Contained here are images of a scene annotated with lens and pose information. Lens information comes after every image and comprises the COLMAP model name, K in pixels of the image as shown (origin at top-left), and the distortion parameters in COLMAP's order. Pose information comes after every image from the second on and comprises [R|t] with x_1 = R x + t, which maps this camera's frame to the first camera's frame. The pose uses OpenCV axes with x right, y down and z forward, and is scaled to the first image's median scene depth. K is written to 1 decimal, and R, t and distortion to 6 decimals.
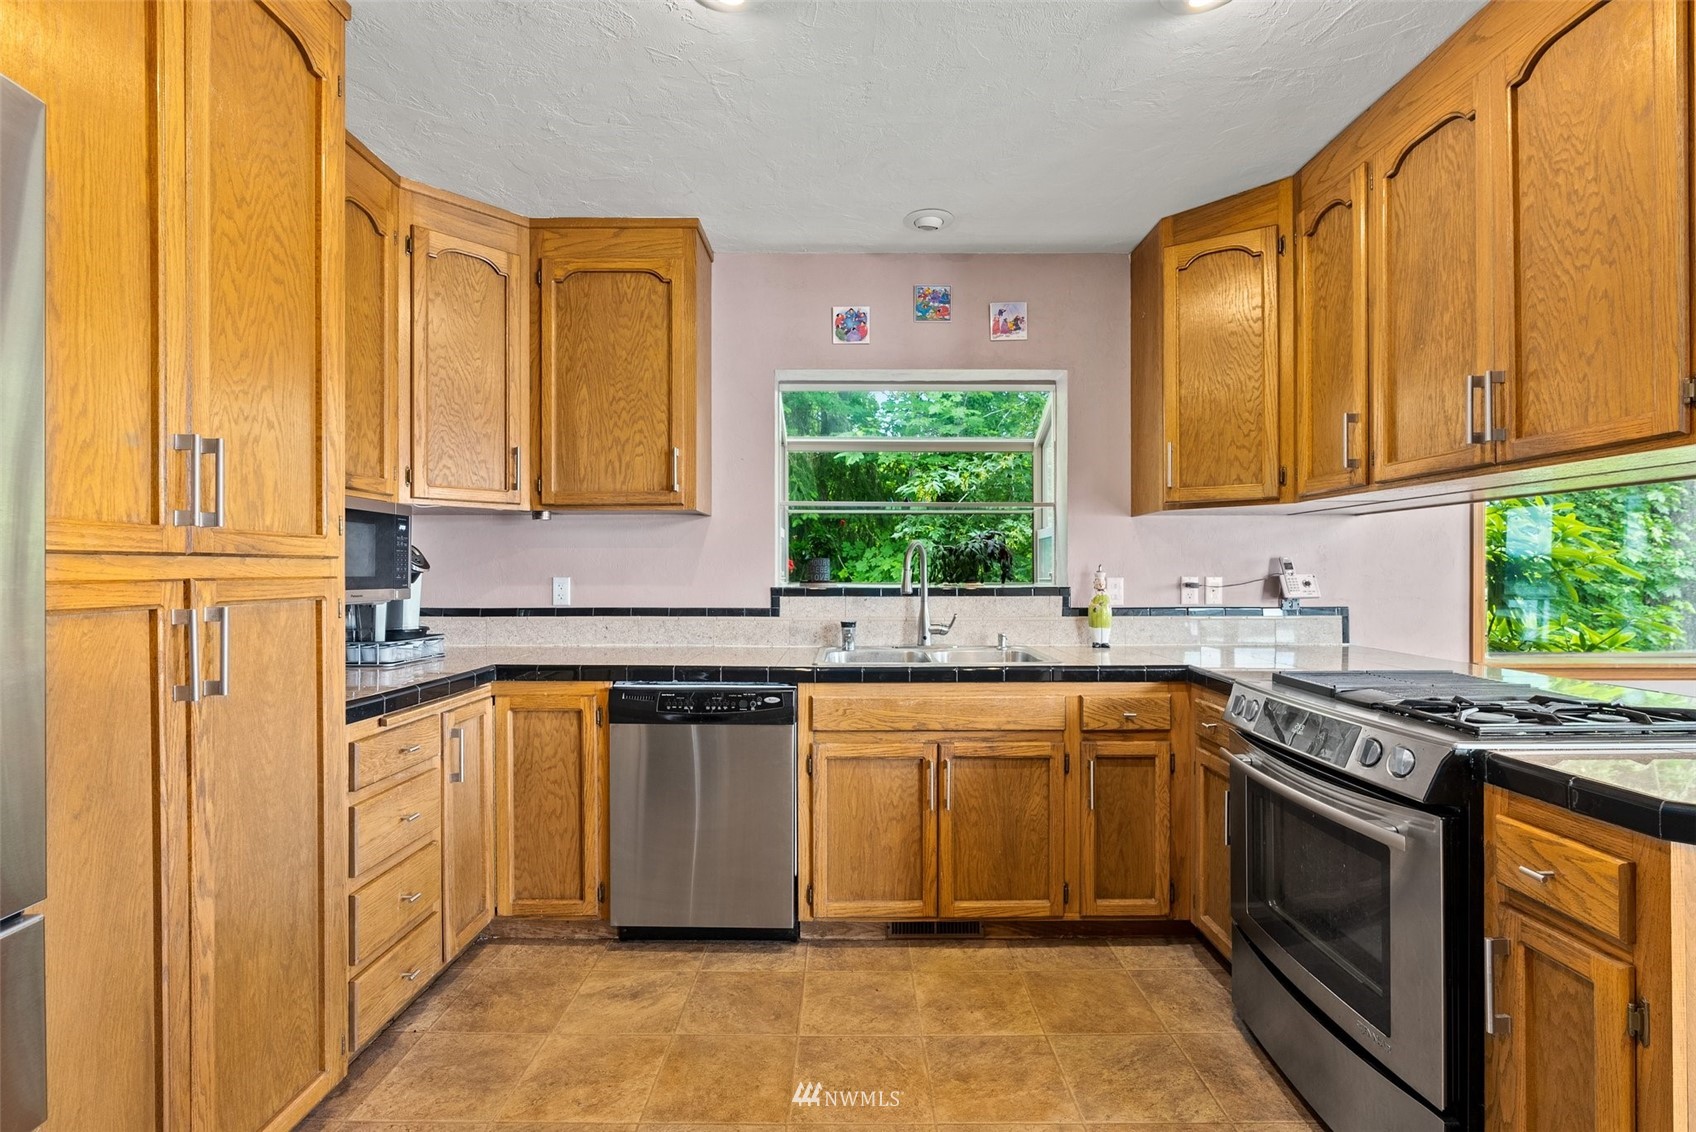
lens RADIAL K [[760.2, 0, 937.5], [0, 760.2, 567.5], [0, 0, 1]] dist [-0.005614, -0.001040]
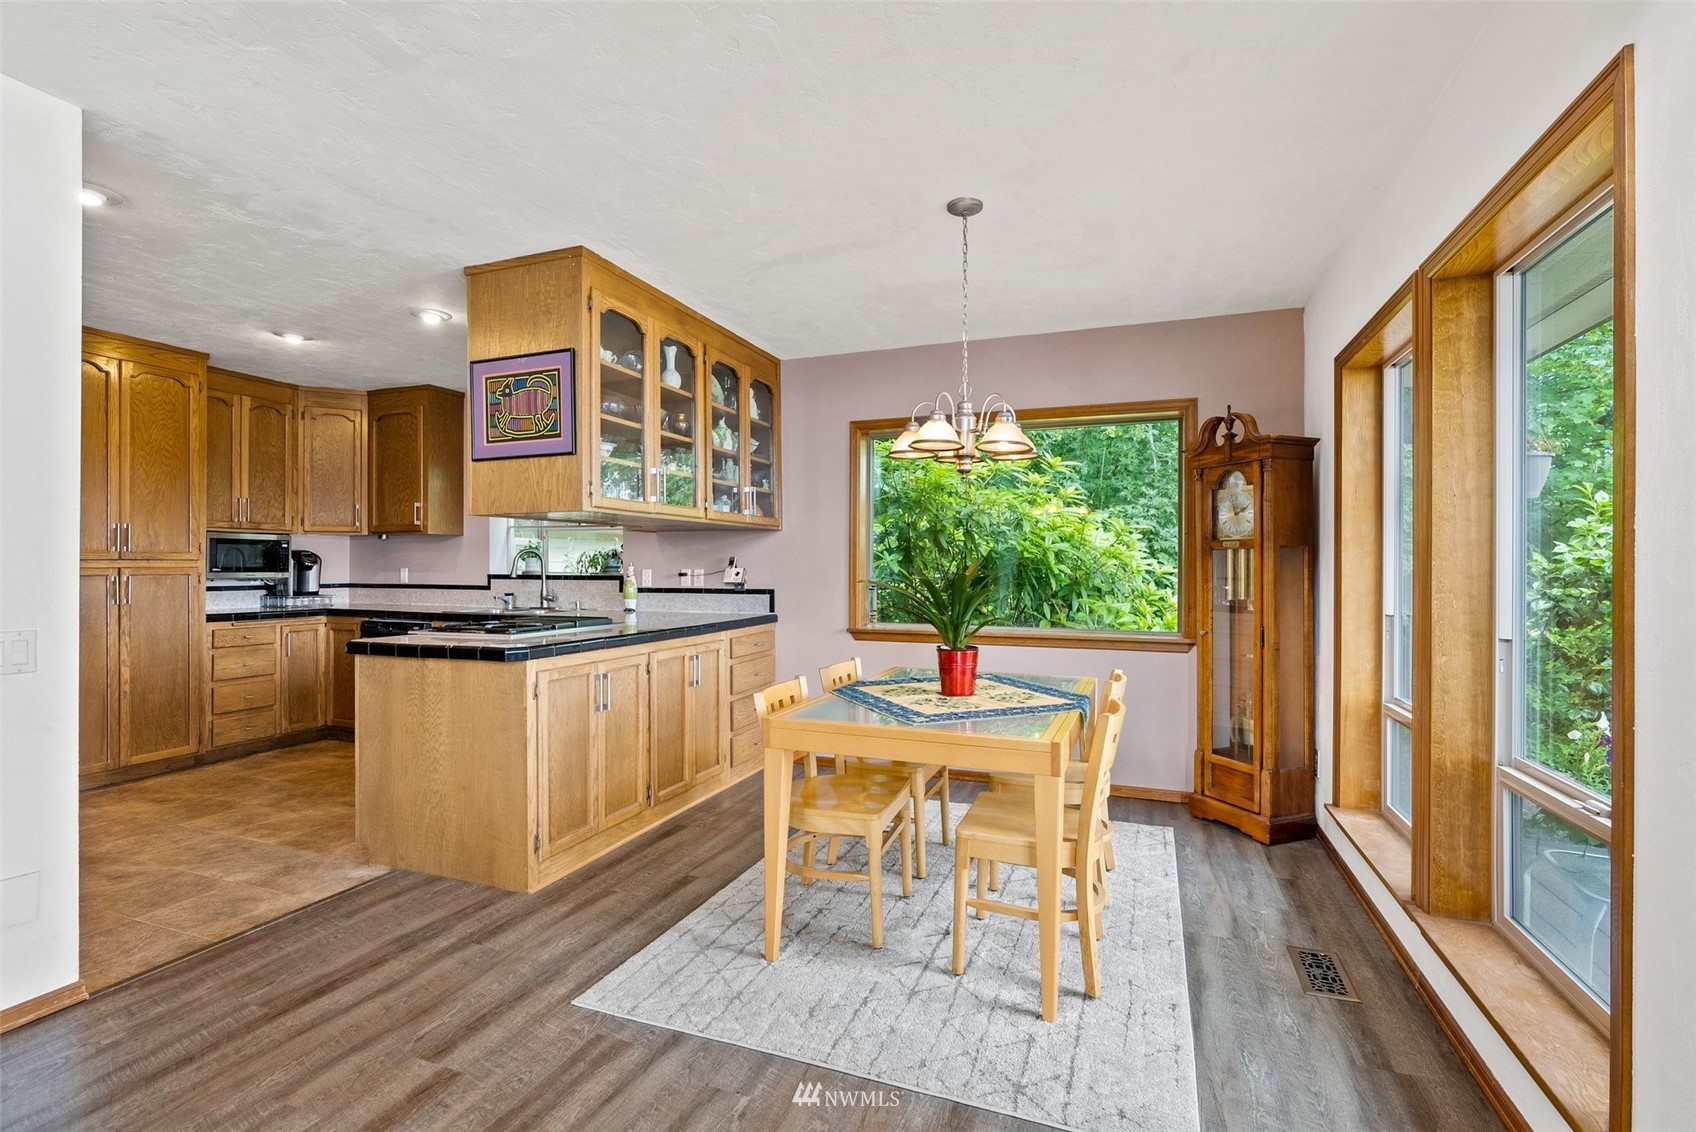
lens RADIAL K [[760.2, 0, 932.2], [0, 760.2, 569.8], [0, 0, 1]] dist [-0.005614, -0.001040]
pose [[0.941775, 0.004193, -0.336217, 1.562390], [-0.000887, 0.999950, 0.009986, -0.004070], [0.336242, -0.009106, 0.941732, -0.401370]]
